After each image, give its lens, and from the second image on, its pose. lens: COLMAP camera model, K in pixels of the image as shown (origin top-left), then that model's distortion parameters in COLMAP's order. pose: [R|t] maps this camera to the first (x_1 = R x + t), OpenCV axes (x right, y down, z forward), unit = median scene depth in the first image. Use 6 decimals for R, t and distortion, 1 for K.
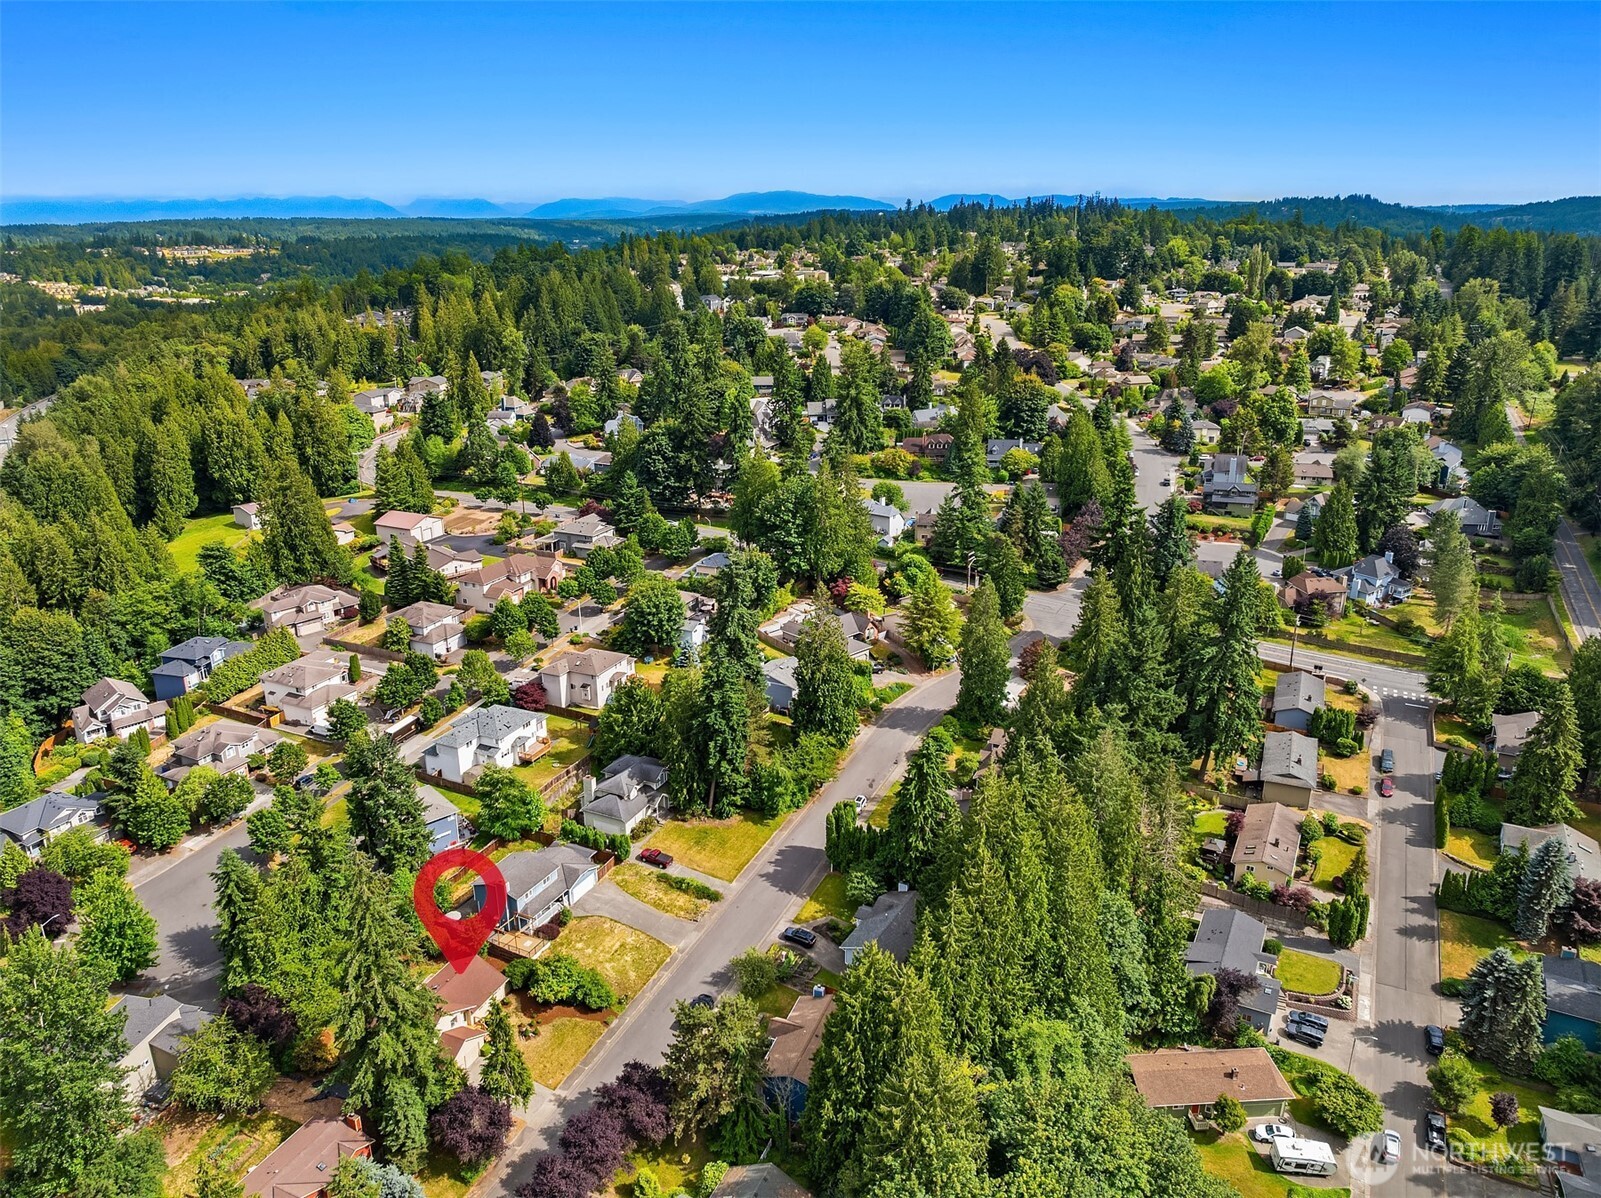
lens RADIAL K [[1128.3, 0, 800.5], [0, 1128.3, 599.0], [0, 0, 1]] dist [-0.033717, -0.002674]
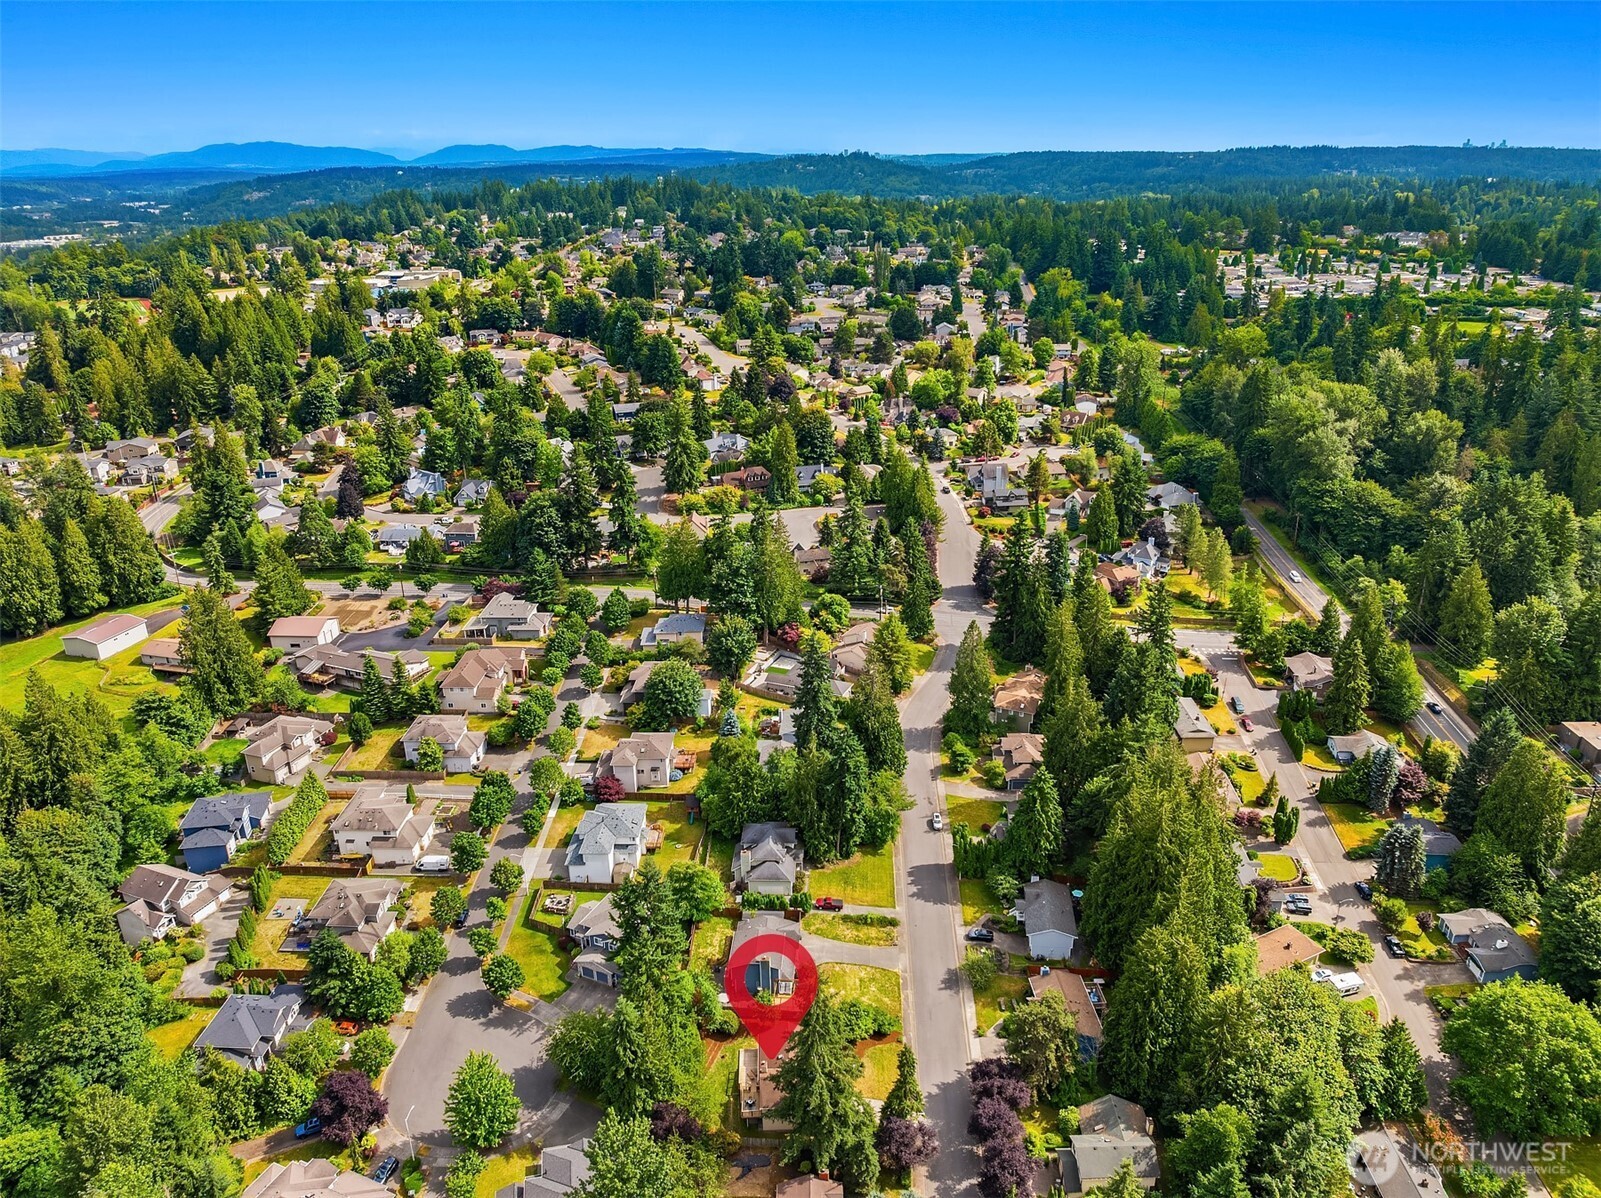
lens RADIAL K [[1110.2, 0, 807.0], [0, 1110.2, 598.5], [0, 0, 1]] dist [-0.010526, -0.049316]
pose [[0.910054, -0.152985, 0.385225, -0.437890], [0.133386, 0.988047, 0.077274, -0.150860], [-0.392442, -0.018940, 0.919582, -0.071827]]
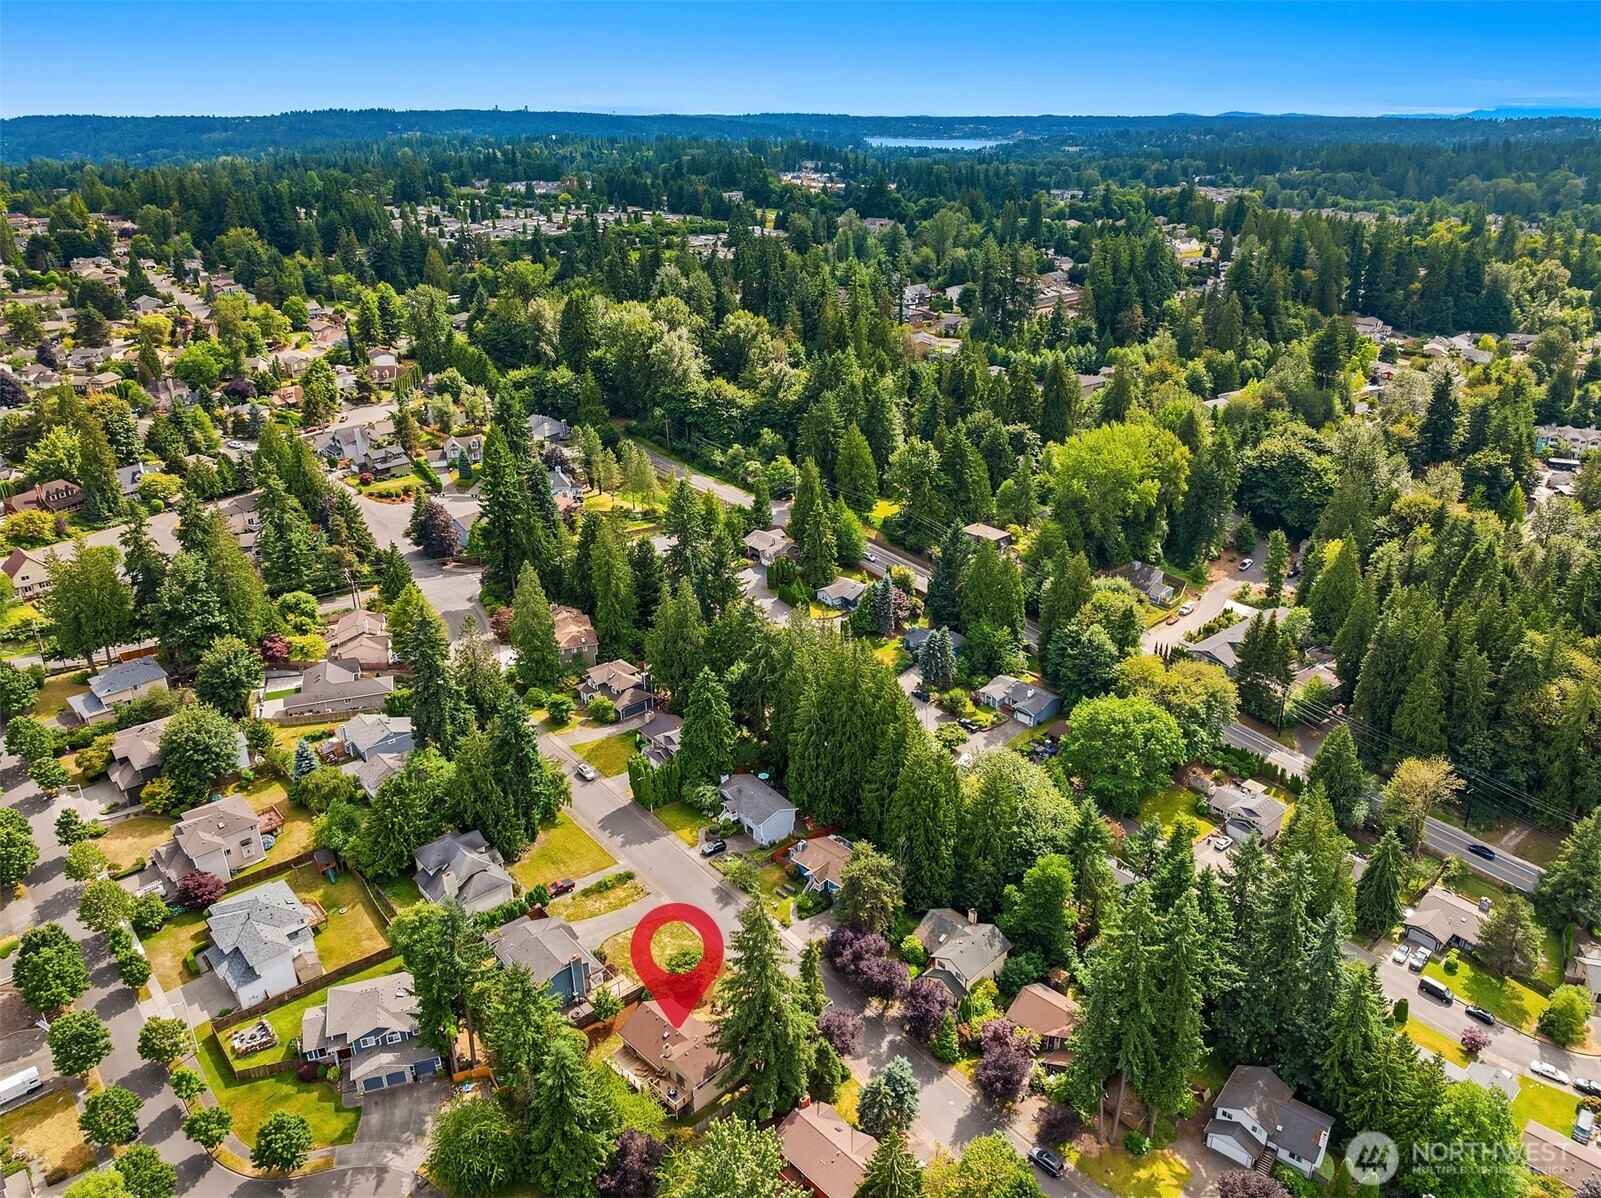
lens RADIAL K [[1128.3, 0, 800.5], [0, 1128.3, 599.0], [0, 0, 1]] dist [-0.033717, -0.002674]
pose [[0.363515, -0.351868, 0.862581, -0.682840], [0.288087, 0.922999, 0.255106, -0.182758], [-0.885925, 0.155764, 0.436892, 0.216476]]
